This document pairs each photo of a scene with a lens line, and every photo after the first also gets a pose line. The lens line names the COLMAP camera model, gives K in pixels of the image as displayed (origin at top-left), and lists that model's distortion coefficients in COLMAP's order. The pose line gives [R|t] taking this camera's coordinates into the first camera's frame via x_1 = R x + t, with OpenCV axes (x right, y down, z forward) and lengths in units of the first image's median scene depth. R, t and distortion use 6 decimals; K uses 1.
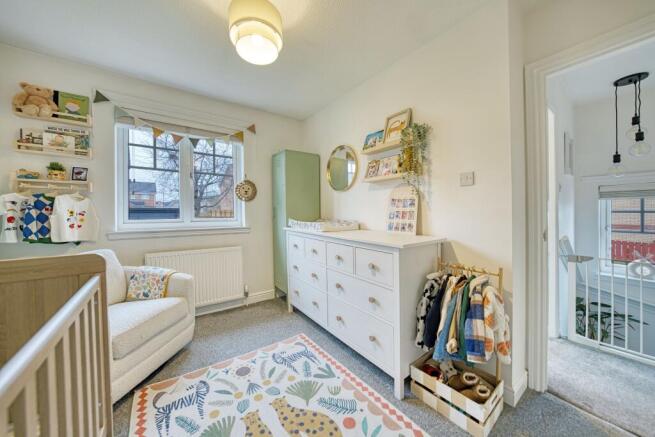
lens RADIAL K [[233.7, 0, 330.7], [0, 233.7, 211.8], [0, 0, 1]] dist [-0.001274, -0.000065]
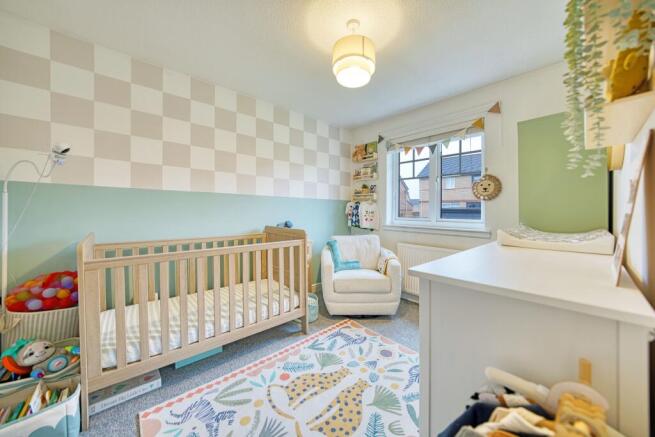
lens RADIAL K [[239.8, 0, 326.3], [0, 239.8, 215.1], [0, 0, 1]] dist [-0.000275, 0.000019]
pose [[0.093874, 0.023189, -0.995314, 0.758330], [-0.008907, 0.999708, 0.022451, -0.010112], [0.995544, 0.006758, 0.094053, 0.612812]]
